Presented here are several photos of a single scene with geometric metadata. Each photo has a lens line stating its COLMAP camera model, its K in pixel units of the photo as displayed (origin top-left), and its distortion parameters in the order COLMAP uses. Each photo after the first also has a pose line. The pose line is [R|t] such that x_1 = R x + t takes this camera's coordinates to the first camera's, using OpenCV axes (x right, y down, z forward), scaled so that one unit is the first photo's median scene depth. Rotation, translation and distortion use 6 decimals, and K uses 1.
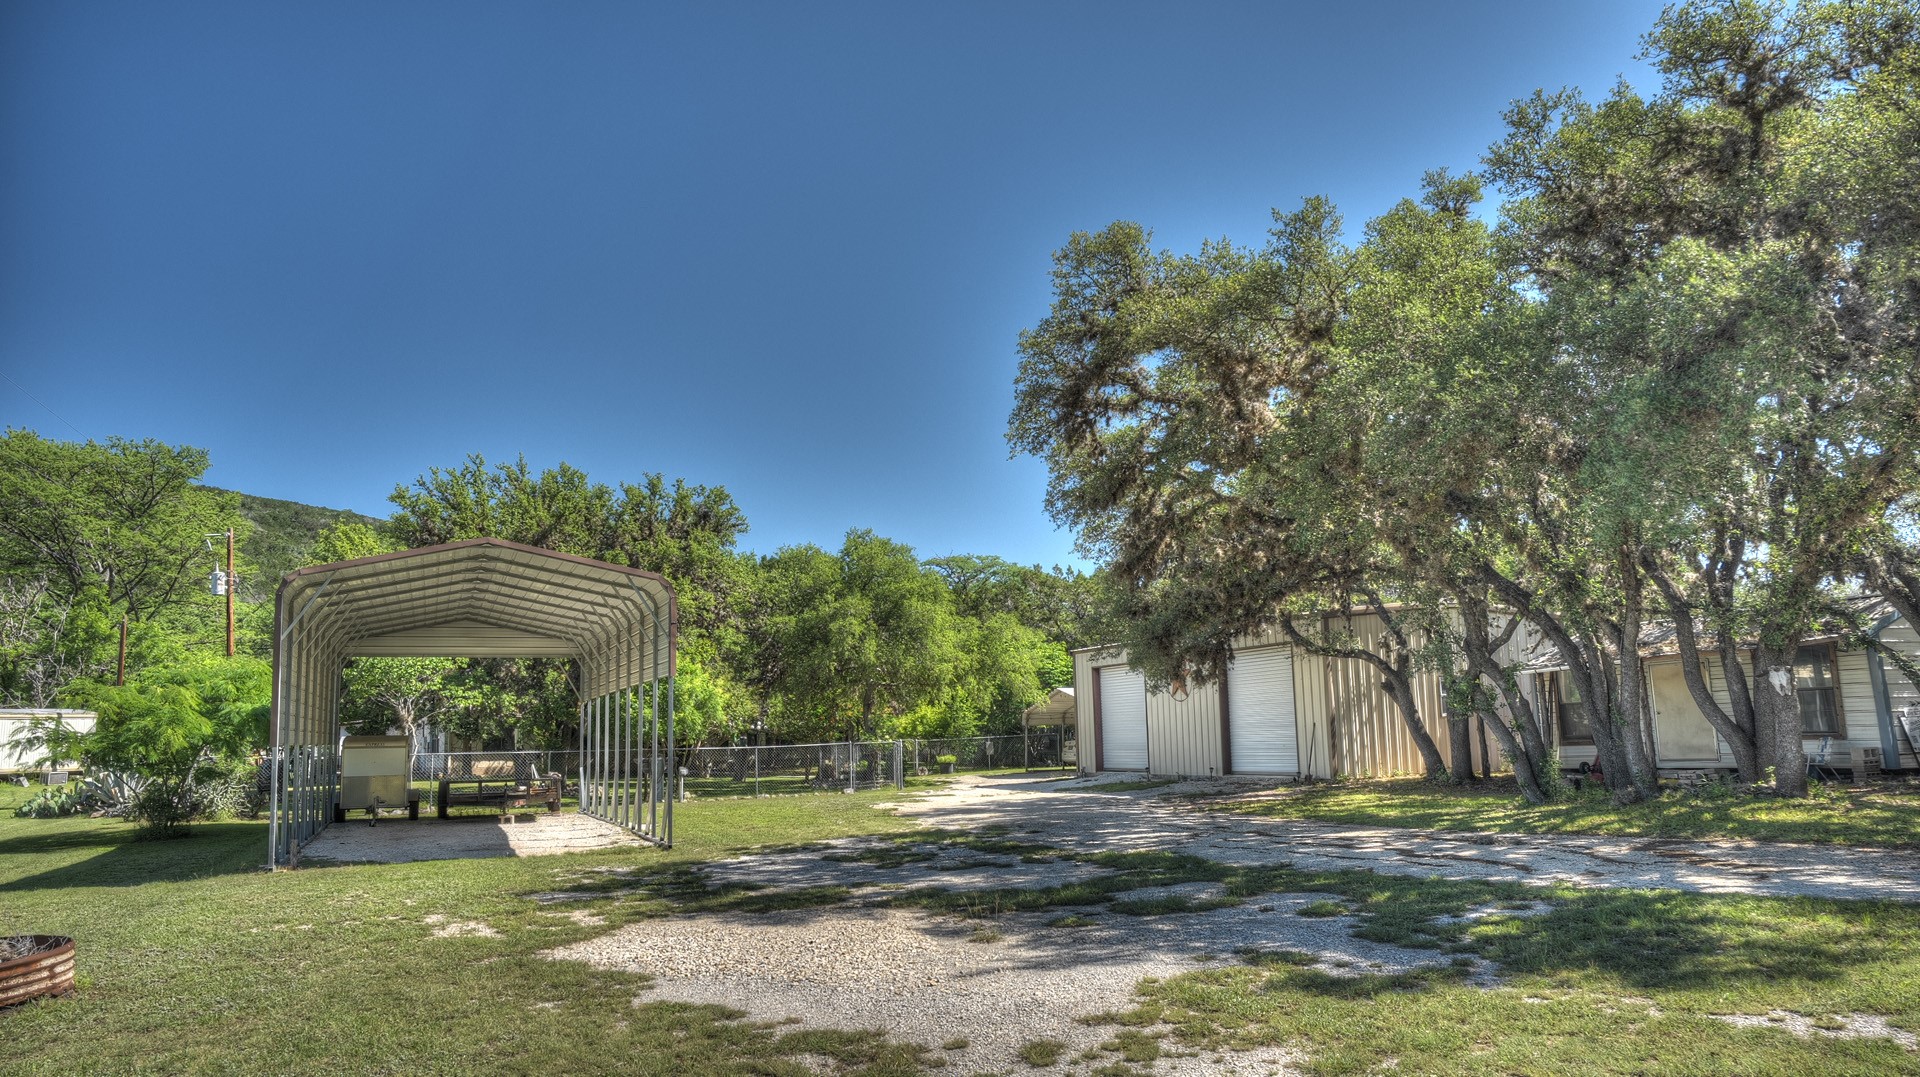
lens RADIAL K [[1279.0, 0, 961.6], [0, 1279.0, 536.5], [0, 0, 1]] dist [-0.085974, 0.084095]
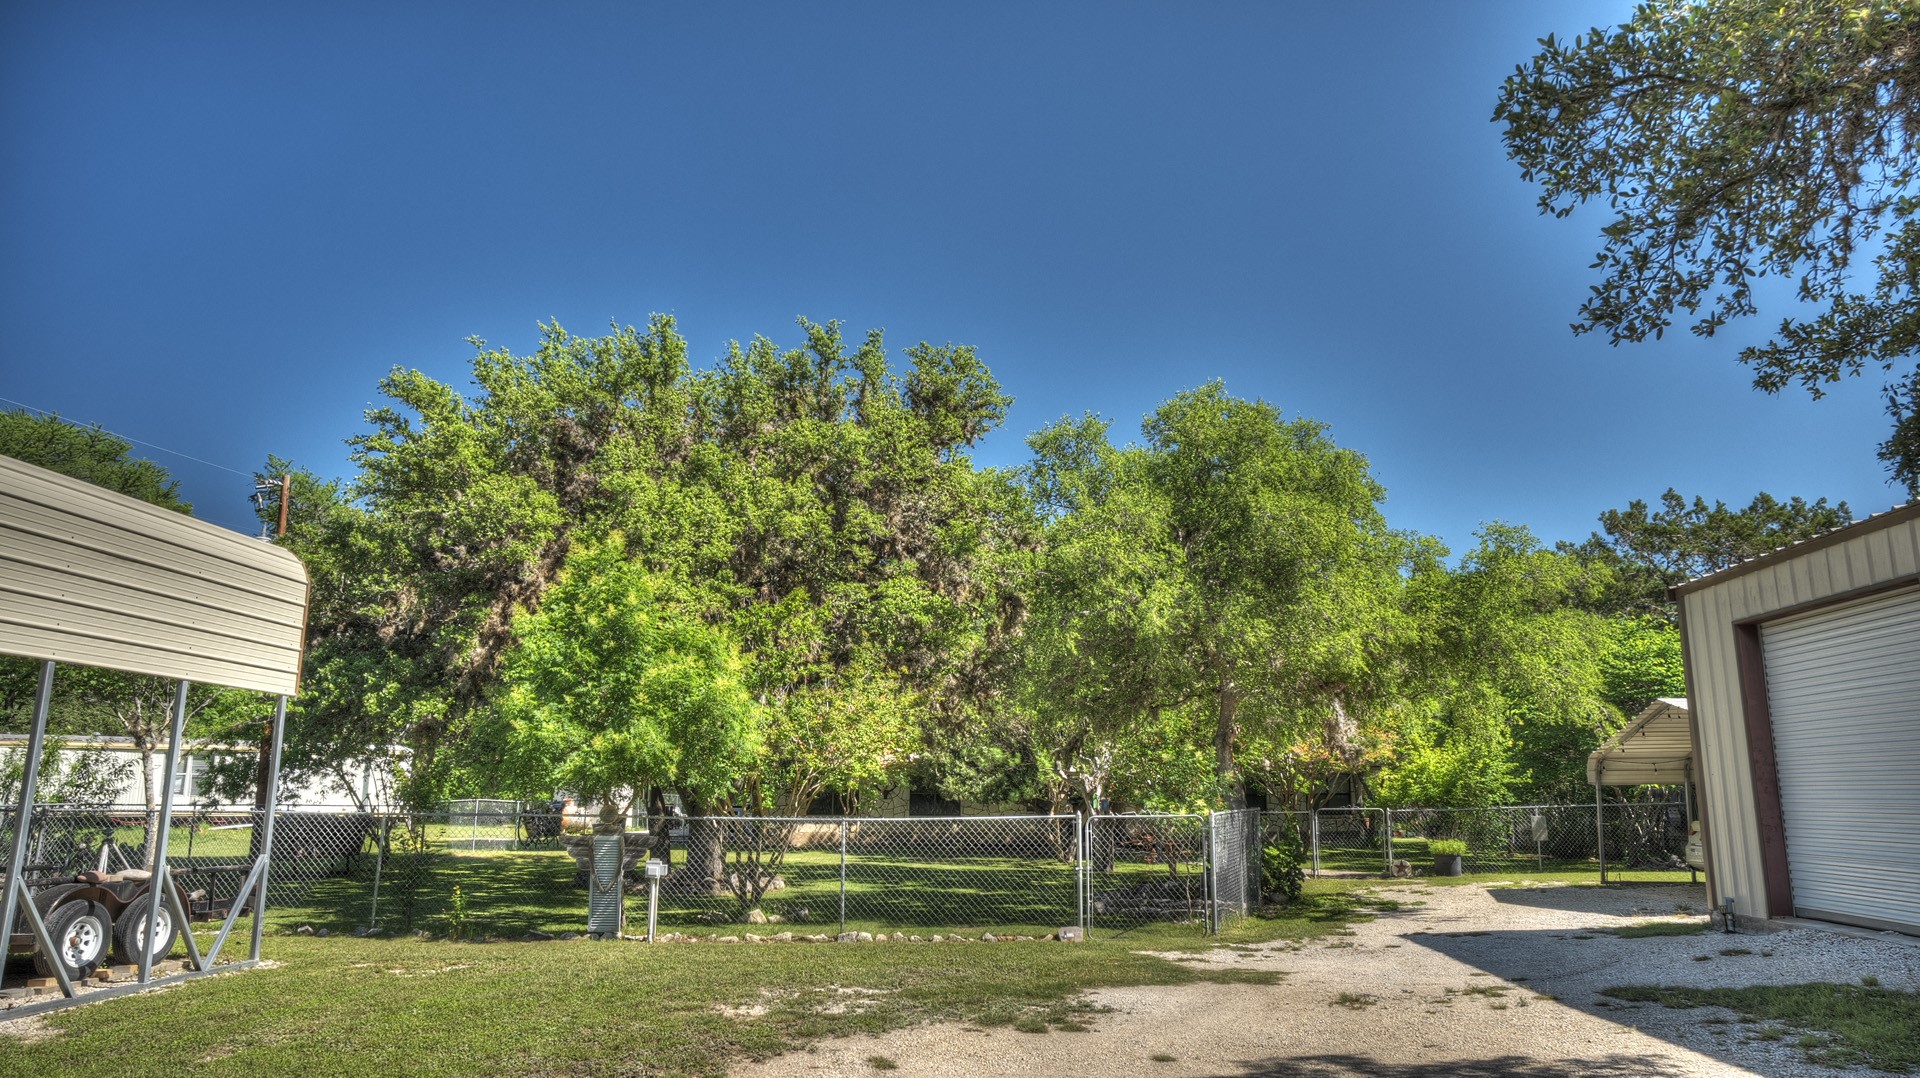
lens RADIAL K [[1279.0, 0, 951.4], [0, 1279.0, 539.9], [0, 0, 1]] dist [-0.085974, 0.084095]
pose [[0.886610, -0.068014, -0.457489, 0.056751], [0.047222, 0.997271, -0.056745, 0.072849], [0.460100, 0.028707, 0.887403, 0.474335]]
